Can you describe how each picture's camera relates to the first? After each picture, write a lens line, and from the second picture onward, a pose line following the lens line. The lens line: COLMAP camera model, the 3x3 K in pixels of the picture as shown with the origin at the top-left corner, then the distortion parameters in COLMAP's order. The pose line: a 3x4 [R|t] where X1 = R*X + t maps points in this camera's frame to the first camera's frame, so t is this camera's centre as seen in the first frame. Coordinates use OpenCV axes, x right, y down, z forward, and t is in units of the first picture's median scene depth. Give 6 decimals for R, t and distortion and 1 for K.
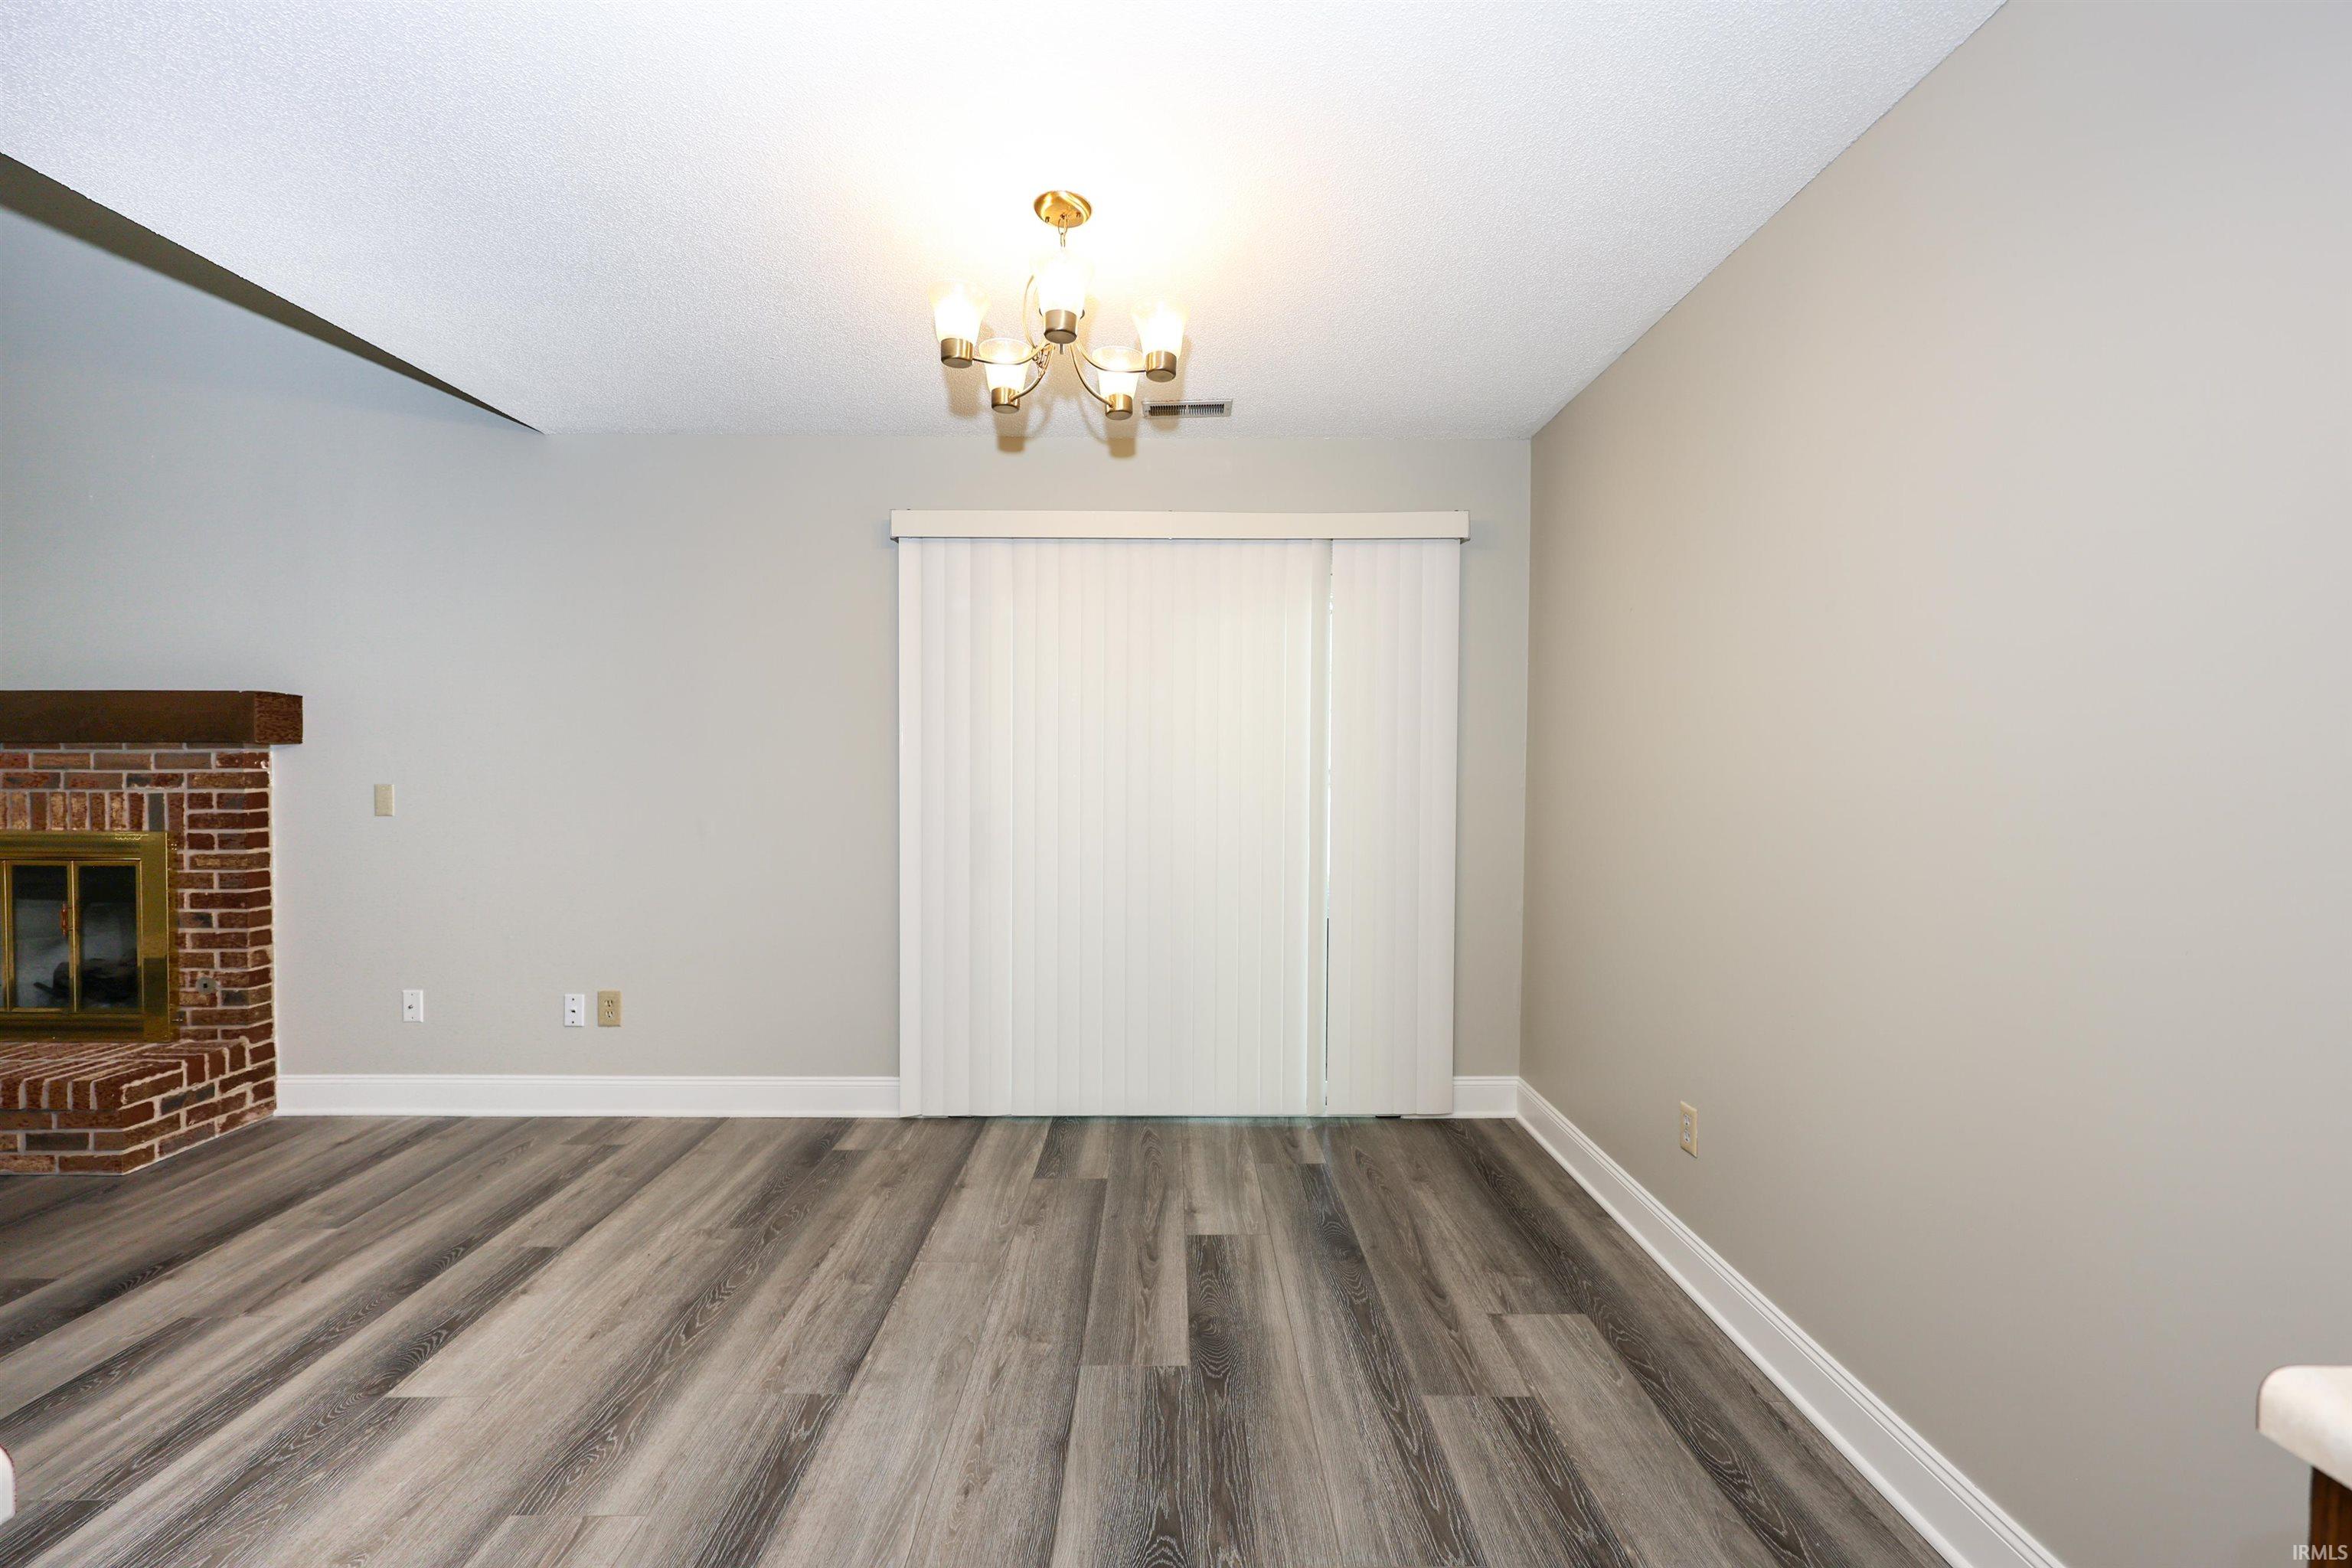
lens RADIAL K [[972.9, 0, 1143.6], [0, 972.9, 771.8], [0, 0, 1]] dist [-0.000217, -0.000300]
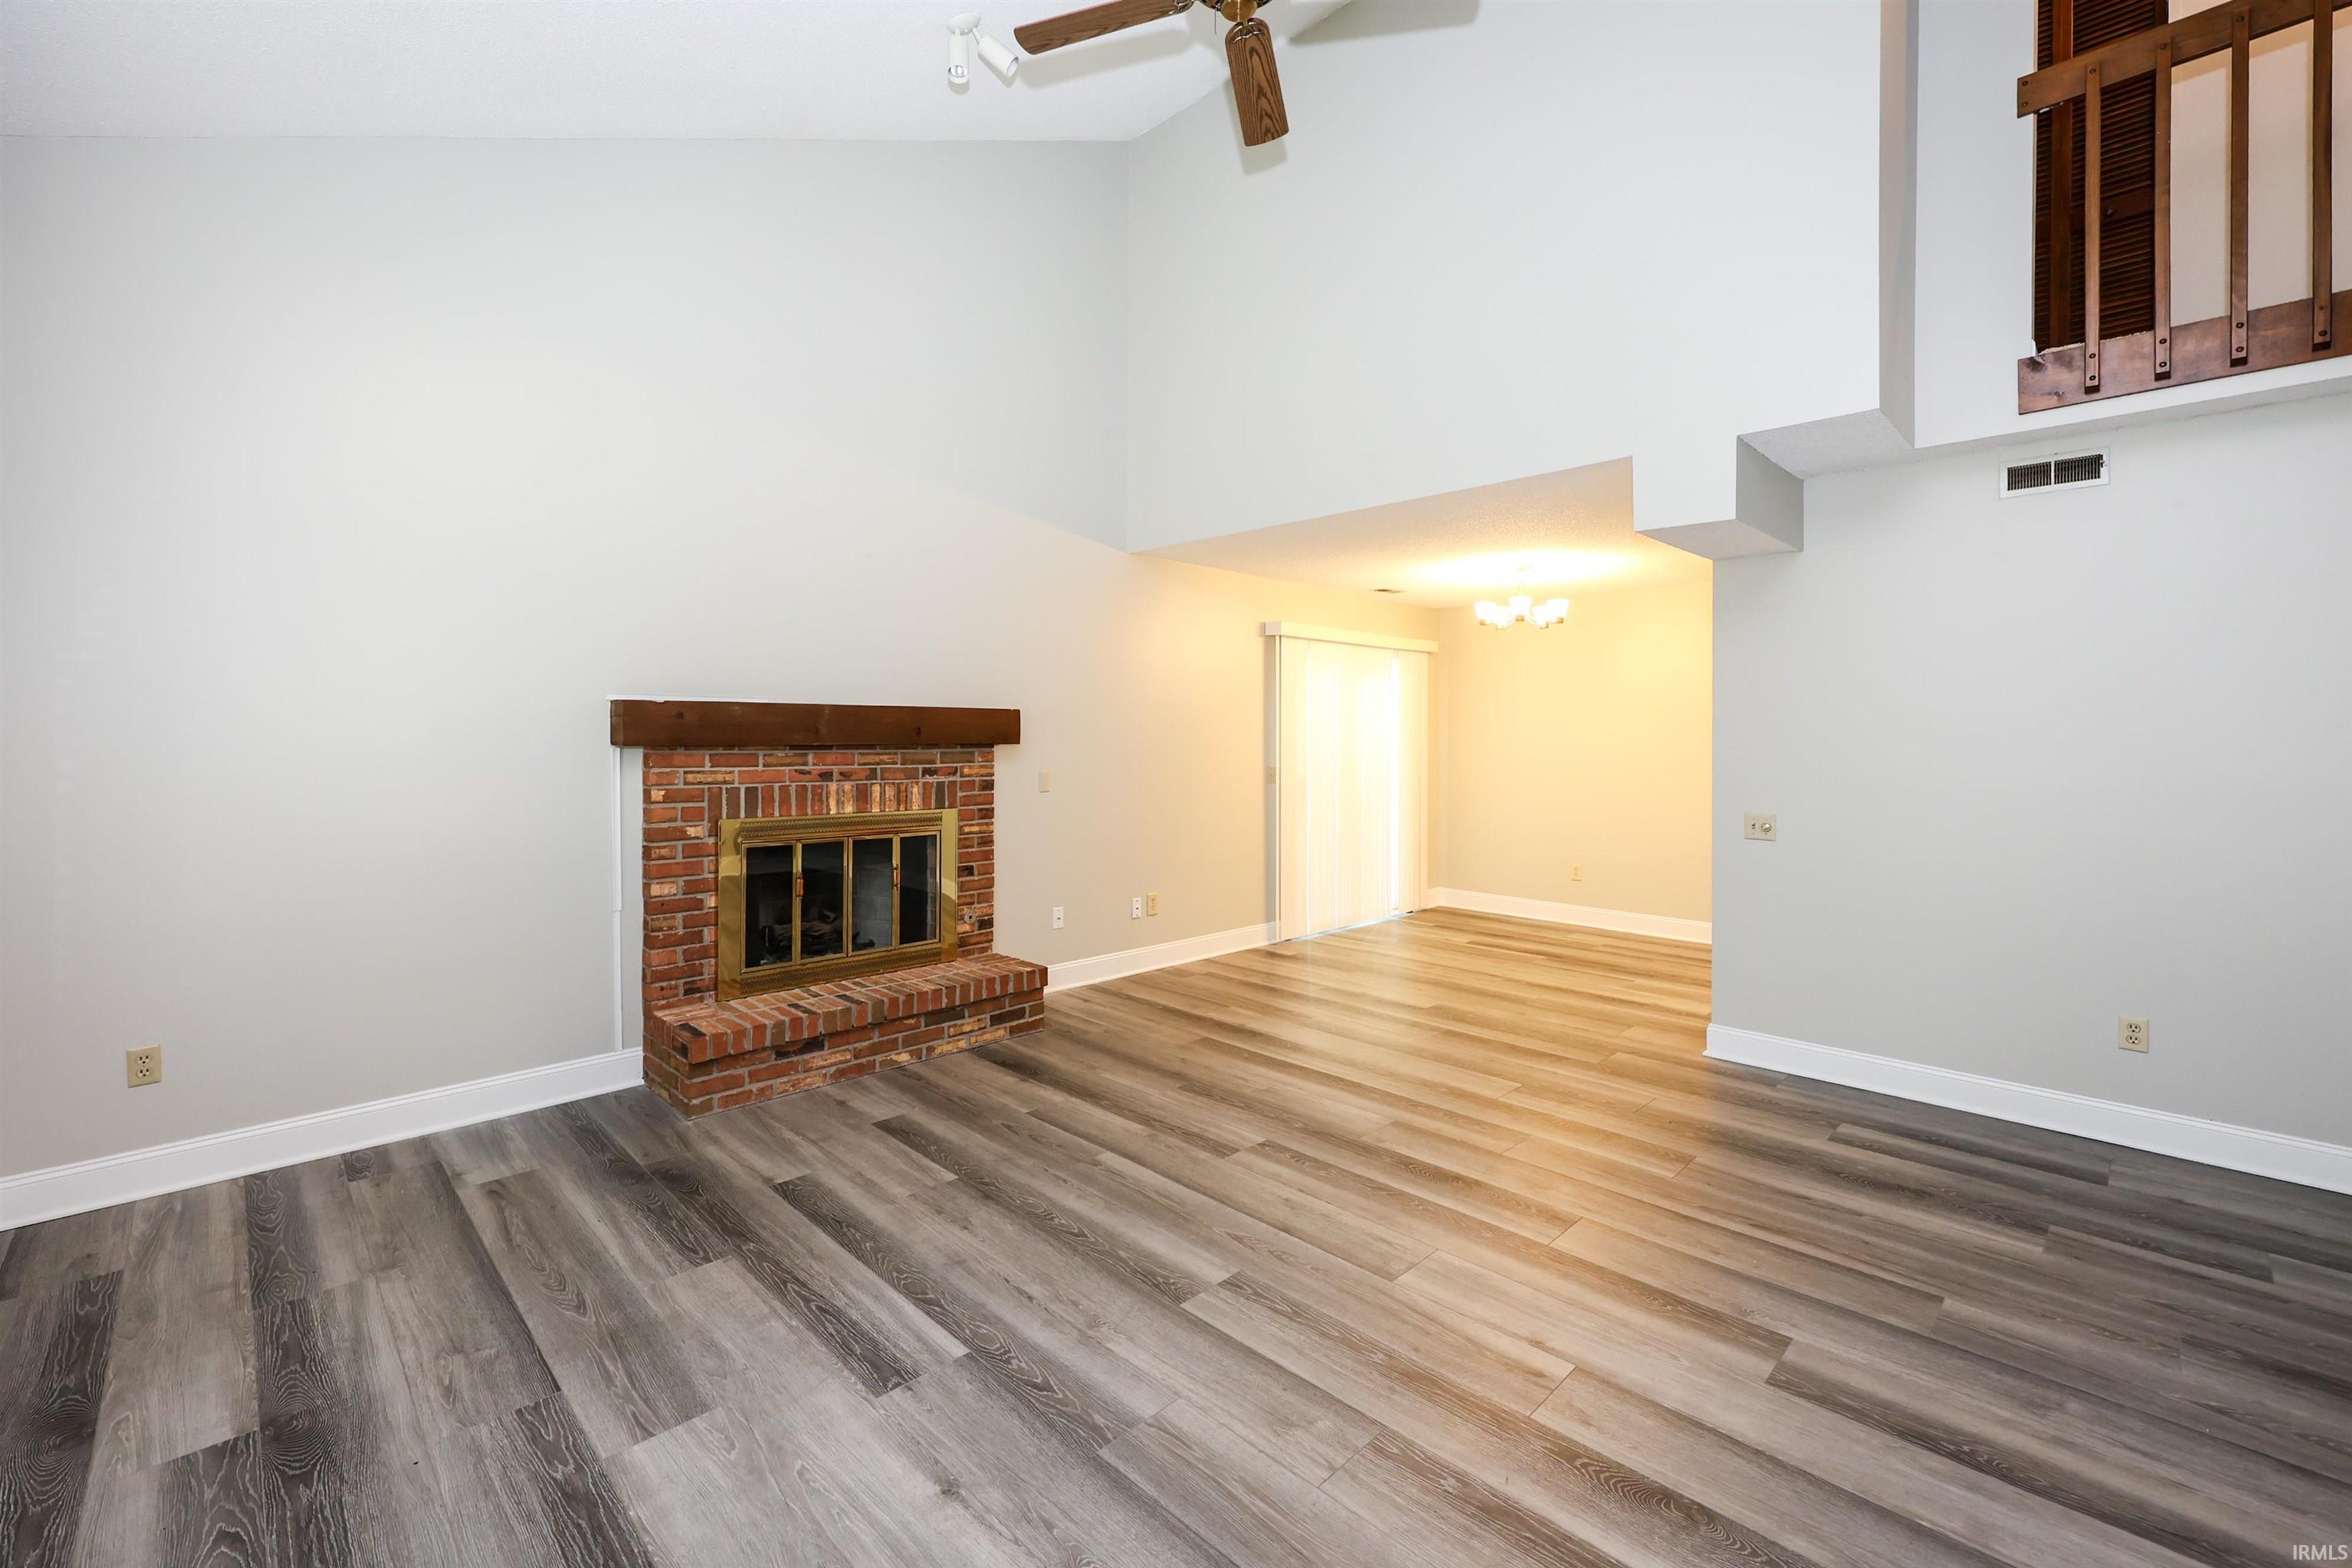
lens RADIAL K [[1006.0, 0, 1126.4], [0, 1006.0, 743.2], [0, 0, 1]] dist [0.000666, 0.000080]
pose [[0.718394, -0.003783, 0.695626, -2.388063], [0.005961, 0.999982, -0.000718, -0.038776], [-0.695611, 0.004662, 0.718404, -0.264906]]
